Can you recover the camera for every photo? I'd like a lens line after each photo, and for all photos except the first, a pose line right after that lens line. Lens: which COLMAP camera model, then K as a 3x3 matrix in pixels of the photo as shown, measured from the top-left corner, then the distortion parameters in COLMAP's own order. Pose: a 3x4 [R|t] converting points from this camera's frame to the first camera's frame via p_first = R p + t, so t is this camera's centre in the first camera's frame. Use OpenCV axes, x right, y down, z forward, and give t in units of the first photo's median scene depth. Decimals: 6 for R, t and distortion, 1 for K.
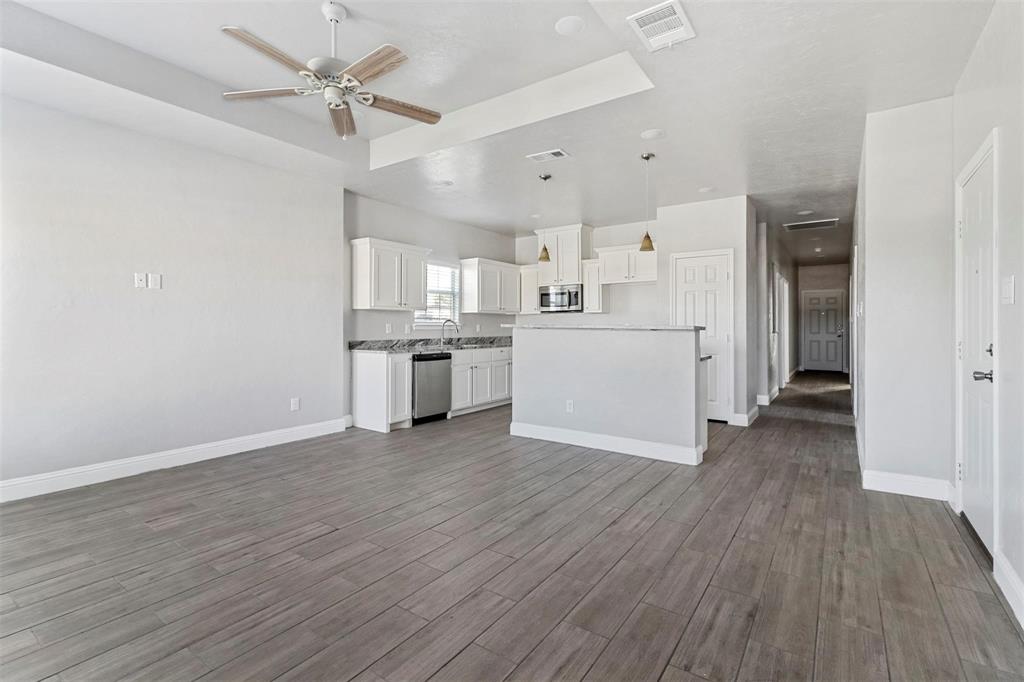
lens RADIAL K [[468.6, 0, 514.2], [0, 468.6, 331.4], [0, 0, 1]] dist [-0.000405, -0.000675]
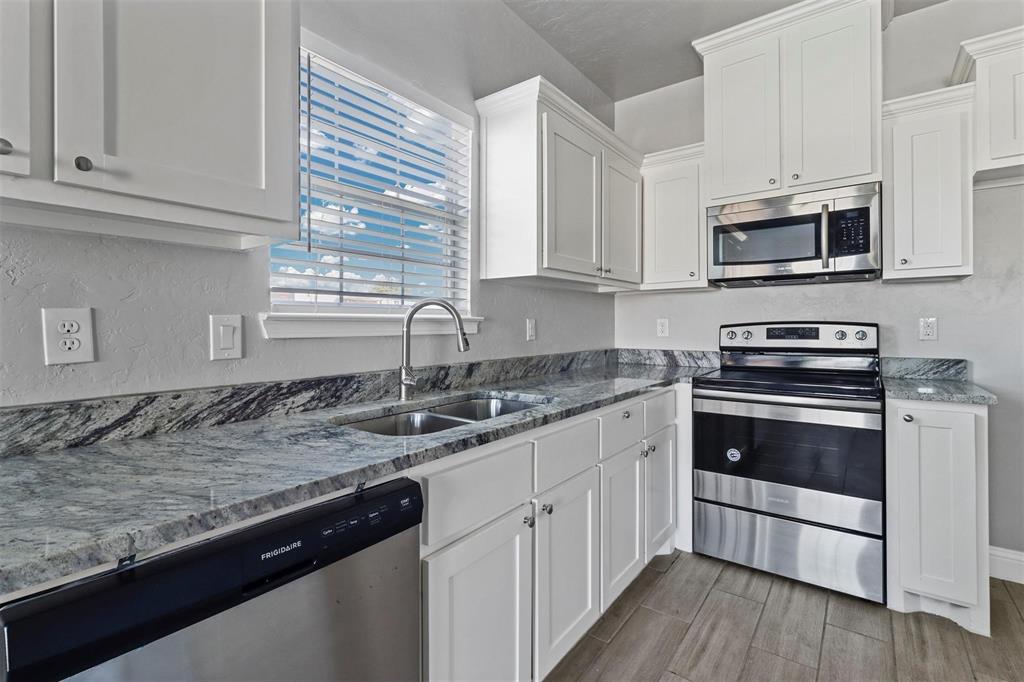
lens RADIAL K [[468.6, 0, 510.8], [0, 468.6, 324.6], [0, 0, 1]] dist [-0.000405, -0.000675]
pose [[0.999274, 0.000414, -0.038085, -0.095011], [-0.000804, 0.999947, -0.010234, -0.008301], [0.038079, 0.010257, 0.999222, 0.817896]]
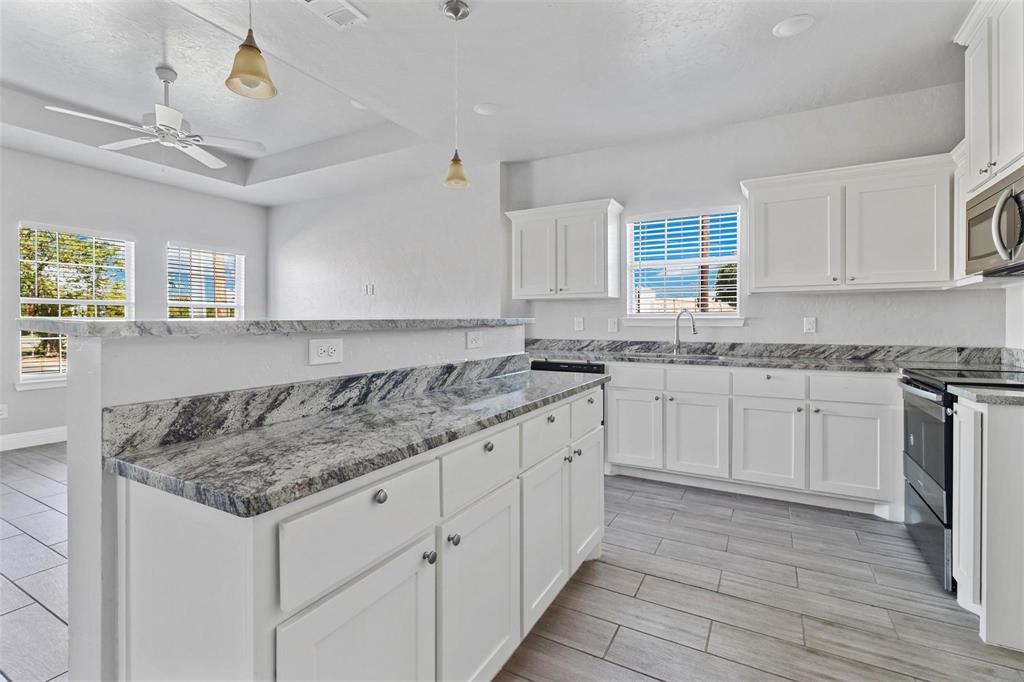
lens RADIAL K [[468.6, 0, 502.3], [0, 468.6, 325.4], [0, 0, 1]] dist [-0.000405, -0.000675]
pose [[0.084250, 0.009615, -0.996398, 0.439395], [-0.010564, 0.999906, 0.008756, -0.008768], [0.996389, 0.009788, 0.084344, 0.805271]]
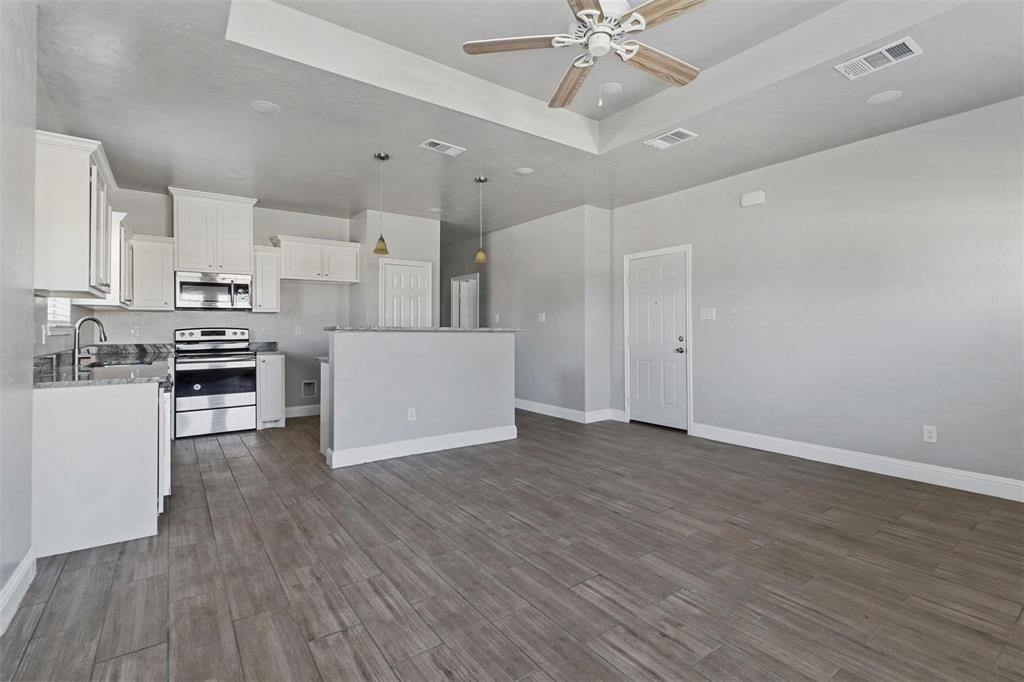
lens RADIAL K [[468.6, 0, 511.8], [0, 468.6, 331.1], [0, 0, 1]] dist [-0.000405, -0.000675]
pose [[0.326929, -0.001630, 0.945047, -0.537621], [0.010982, 0.999938, -0.002074, -0.000818], [-0.944985, 0.011056, 0.326927, 0.392468]]
